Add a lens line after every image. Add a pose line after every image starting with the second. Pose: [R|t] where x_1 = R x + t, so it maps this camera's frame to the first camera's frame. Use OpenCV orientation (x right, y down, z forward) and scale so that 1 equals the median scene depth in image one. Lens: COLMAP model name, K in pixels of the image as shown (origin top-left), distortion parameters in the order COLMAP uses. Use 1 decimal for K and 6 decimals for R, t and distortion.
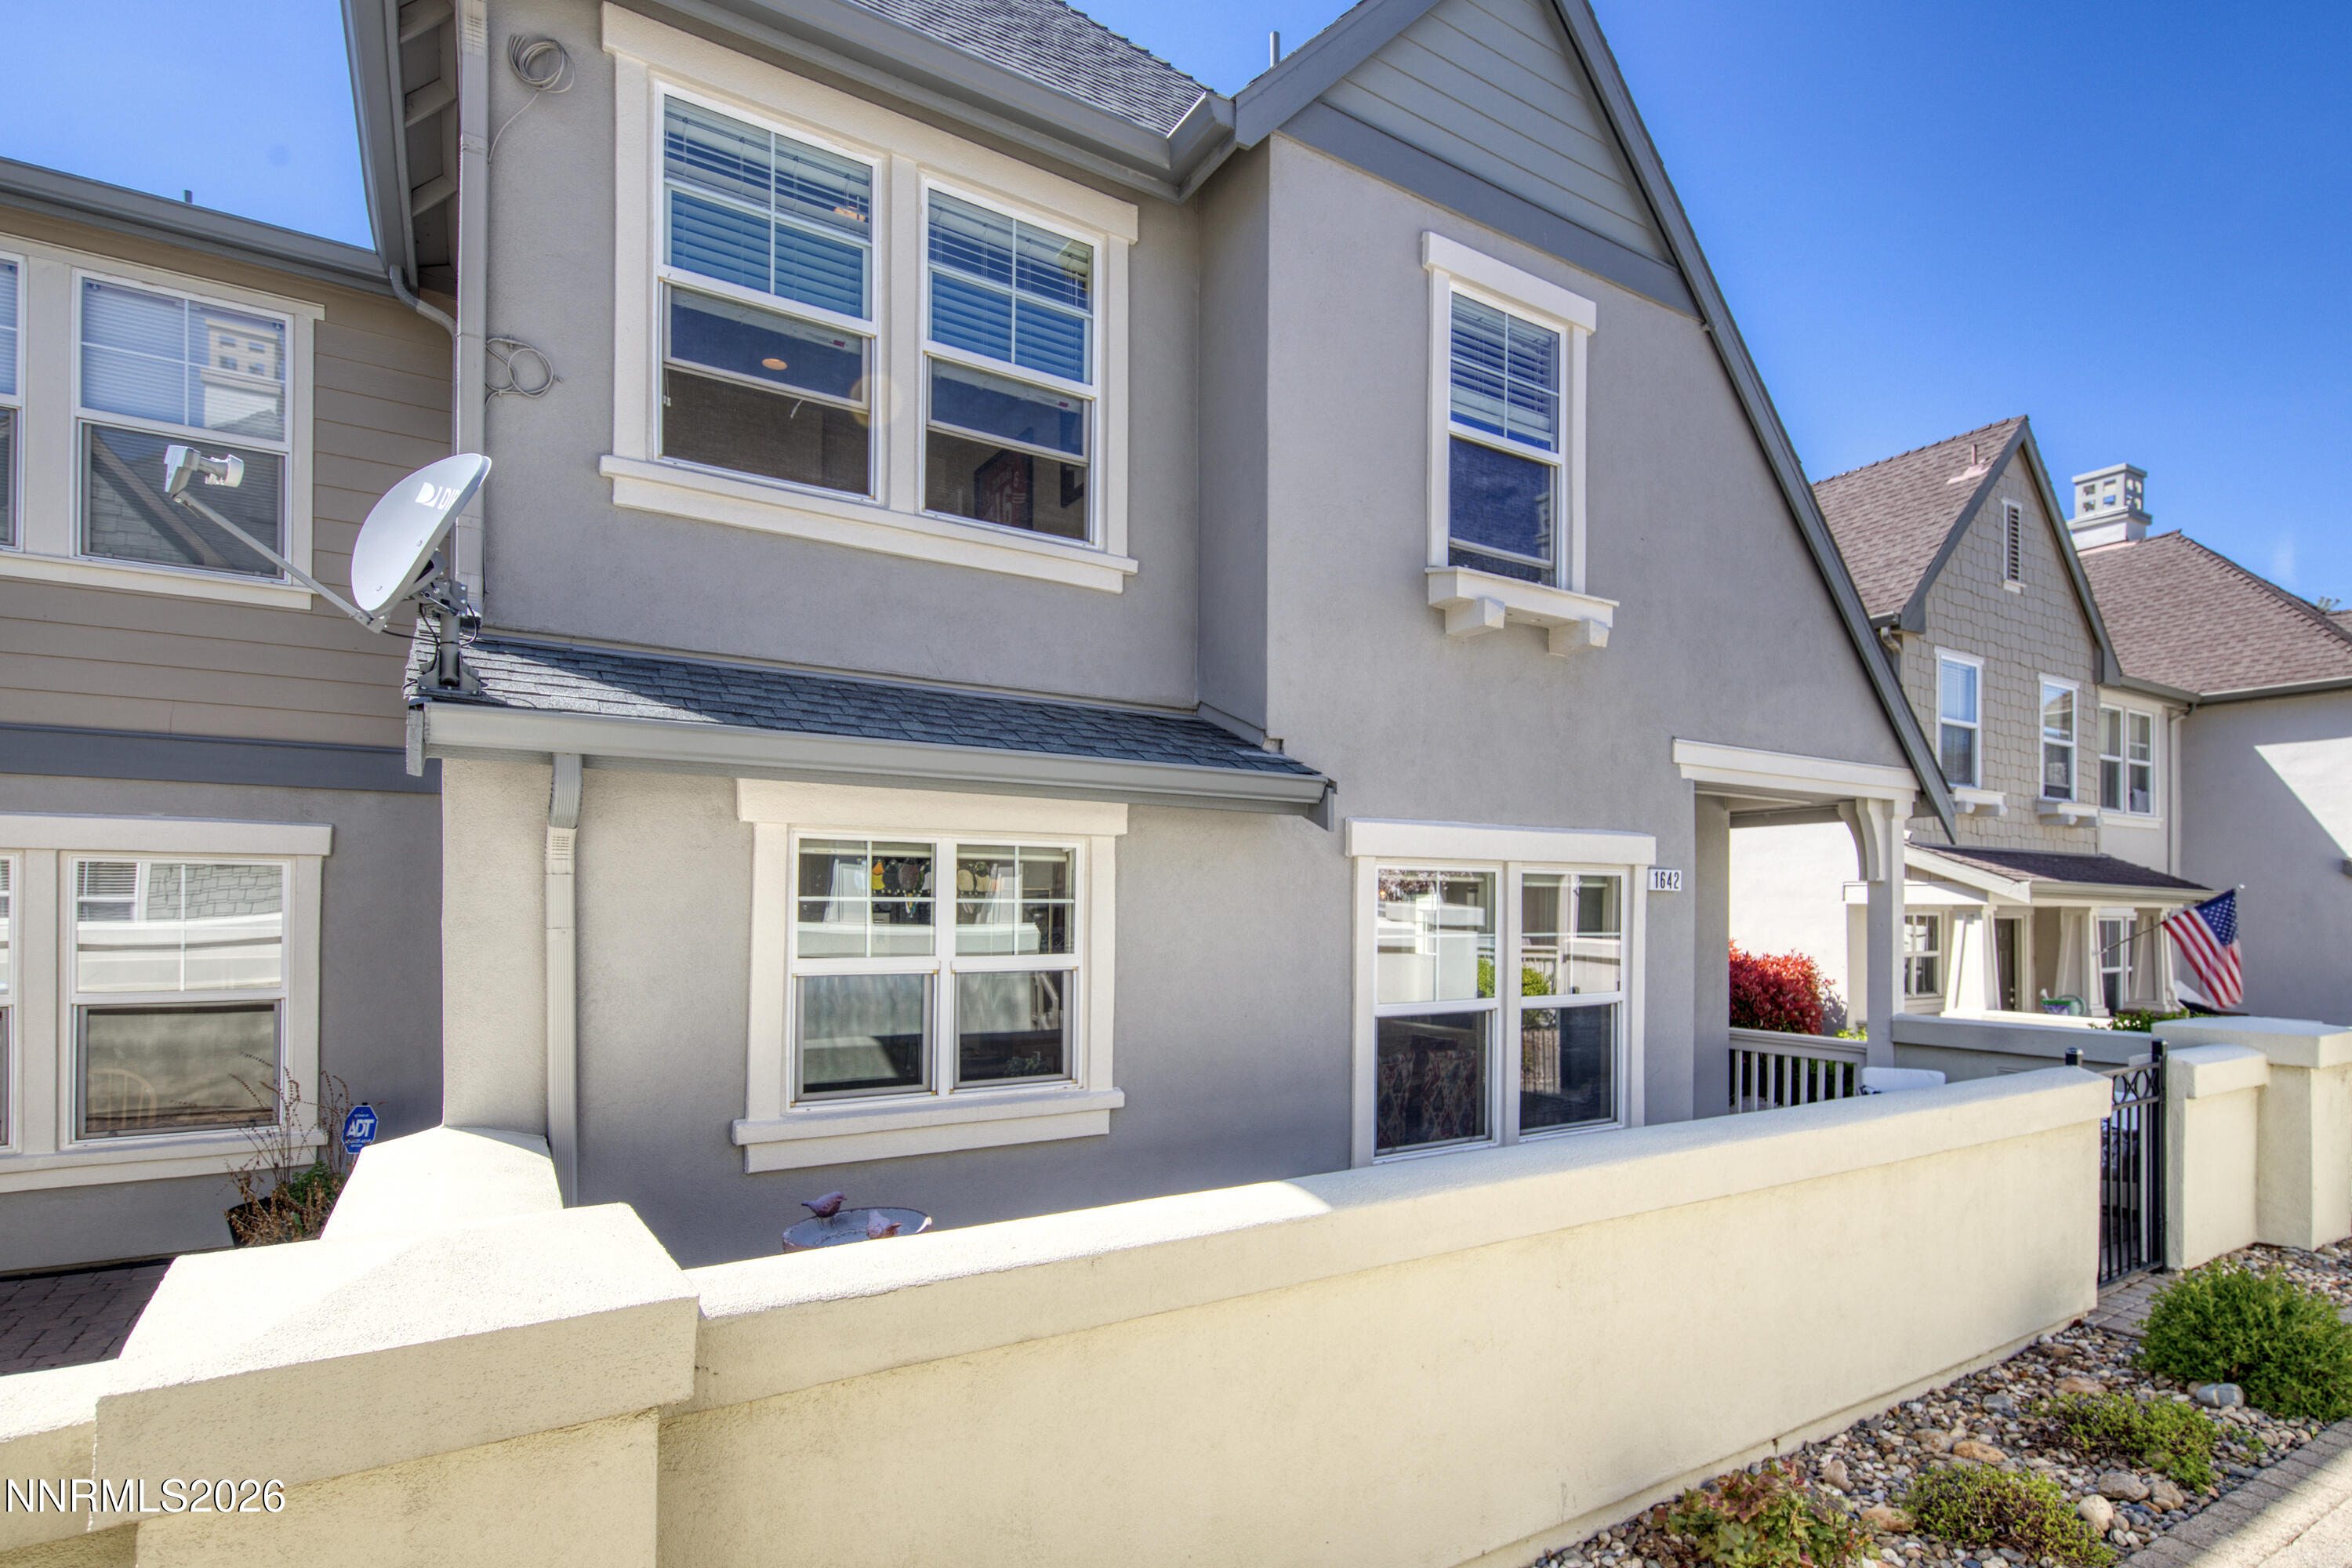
lens RADIAL K [[1168.3, 0, 1168.4], [0, 1168.3, 911.6], [0, 0, 1]] dist [0.001156, 0.000423]
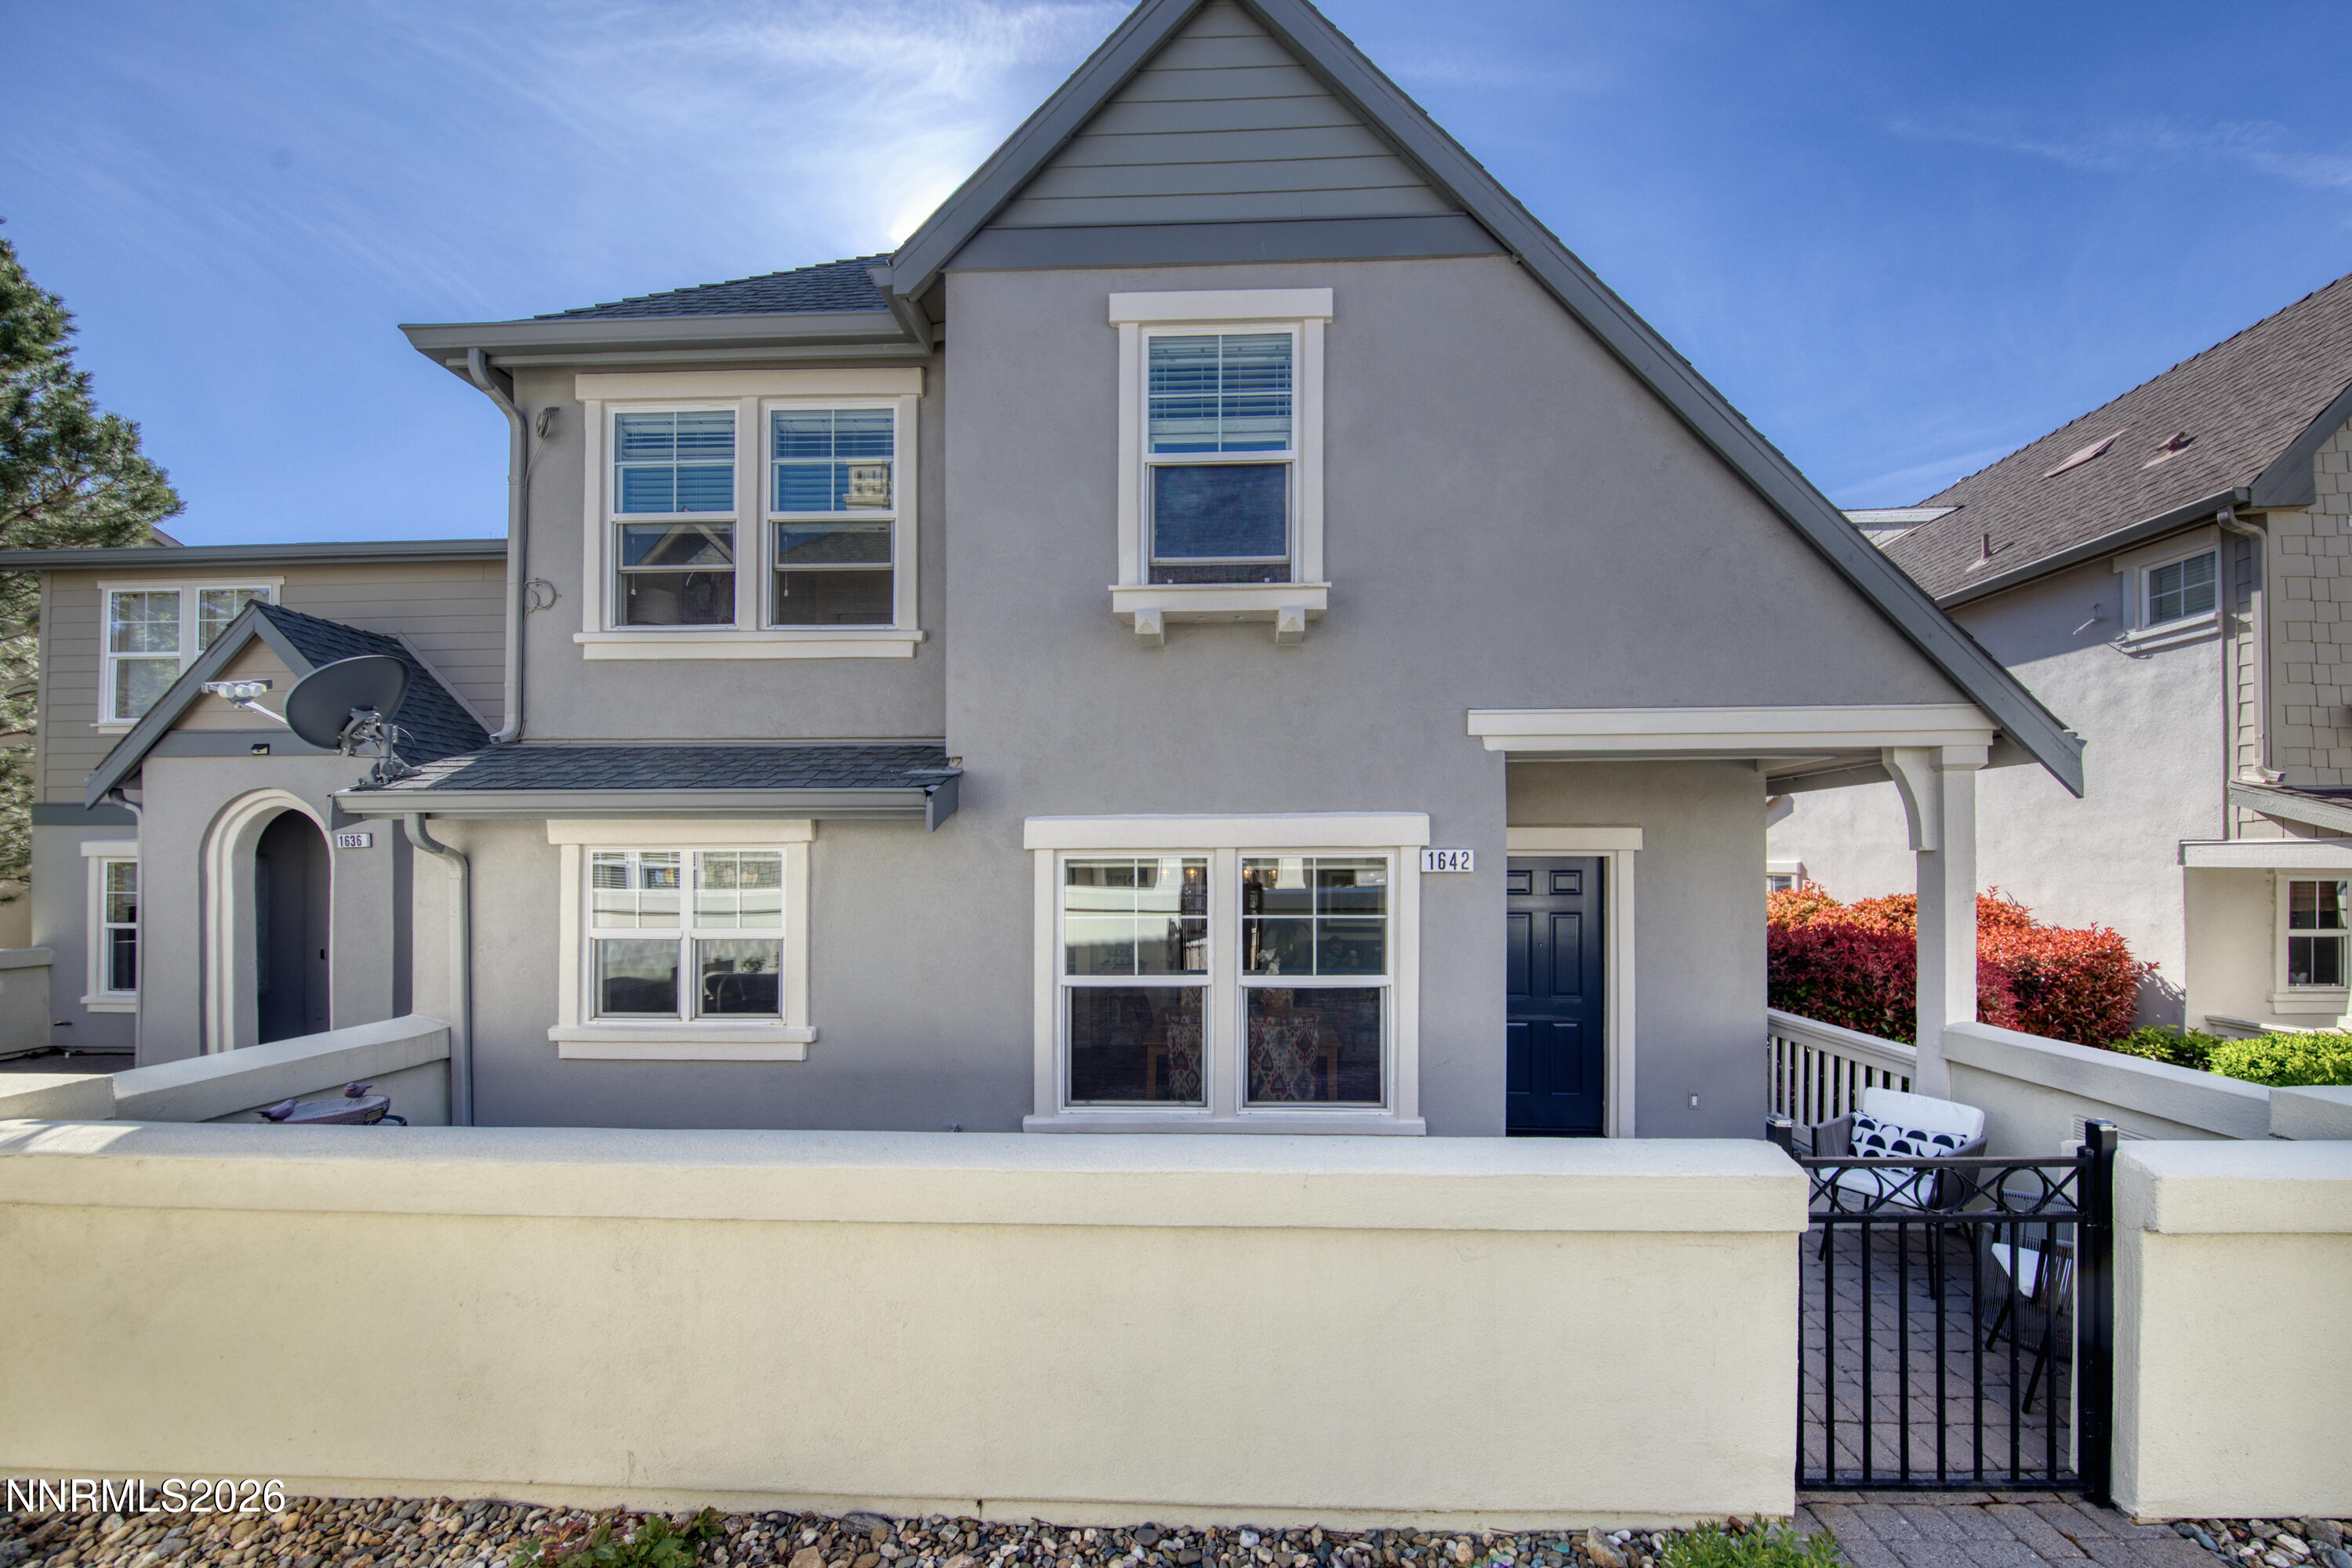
lens RADIAL K [[783.2, 0, 1208.8], [0, 783.2, 863.1], [0, 0, 1]] dist [-0.005377, 0.000085]
pose [[0.830721, -0.008266, -0.556627, 0.724303], [0.007247, 0.999966, -0.004034, -0.027970], [0.556642, -0.000683, 0.830752, 0.429458]]
